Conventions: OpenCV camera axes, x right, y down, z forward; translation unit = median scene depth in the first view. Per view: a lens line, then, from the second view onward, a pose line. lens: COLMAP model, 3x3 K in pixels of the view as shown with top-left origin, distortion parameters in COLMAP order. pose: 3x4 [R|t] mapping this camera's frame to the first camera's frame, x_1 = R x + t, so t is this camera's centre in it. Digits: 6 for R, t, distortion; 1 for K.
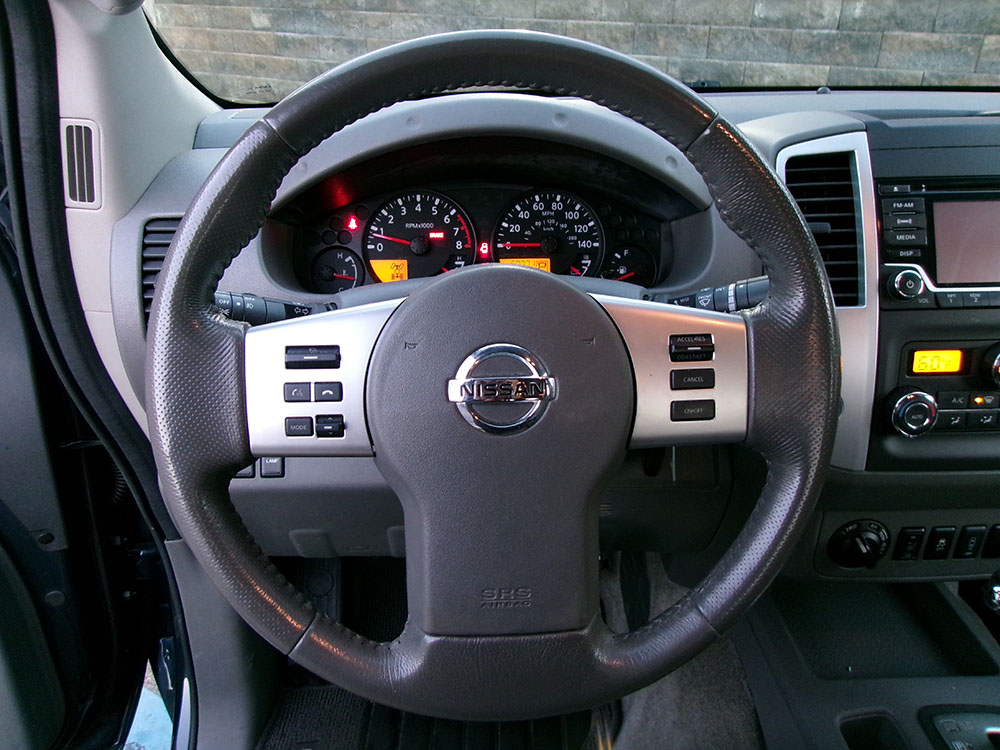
lens RADIAL K [[774.3, 0, 495.7], [0, 774.3, 377.1], [0, 0, 1]] dist [-0.031227, 0.067448]
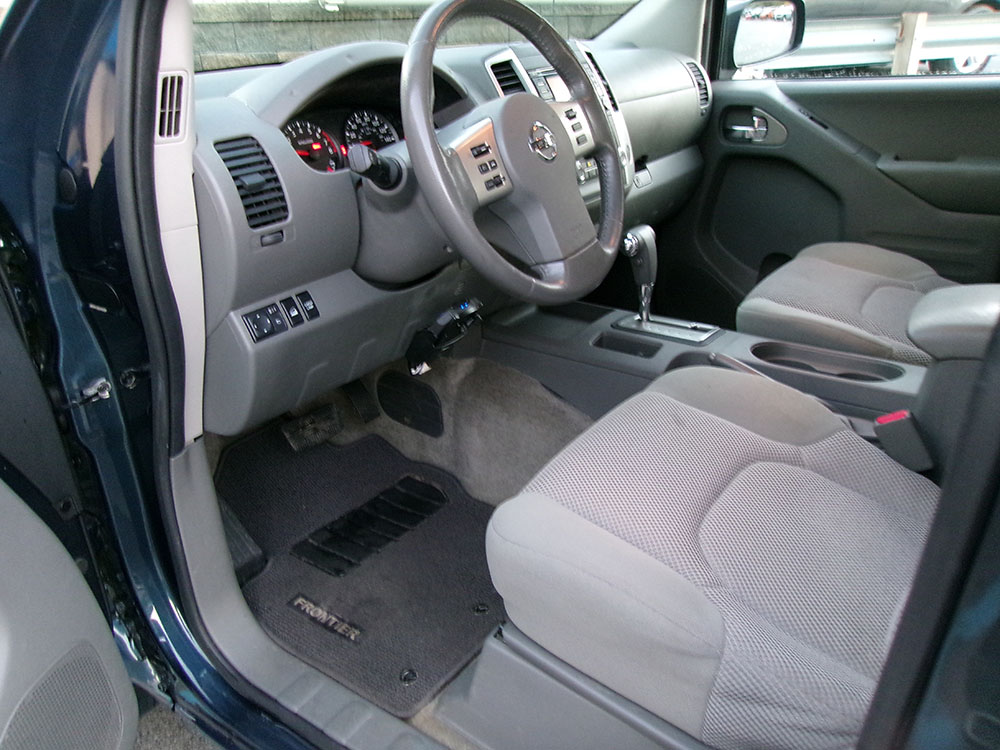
lens RADIAL K [[774.3, 0, 495.7], [0, 774.3, 377.1], [0, 0, 1]] dist [-0.031227, 0.067448]
pose [[0.586330, -0.350791, 0.730180, -1.145050], [0.372551, 0.917166, 0.141466, 0.148626], [-0.719322, 0.189083, 0.668449, -0.177694]]
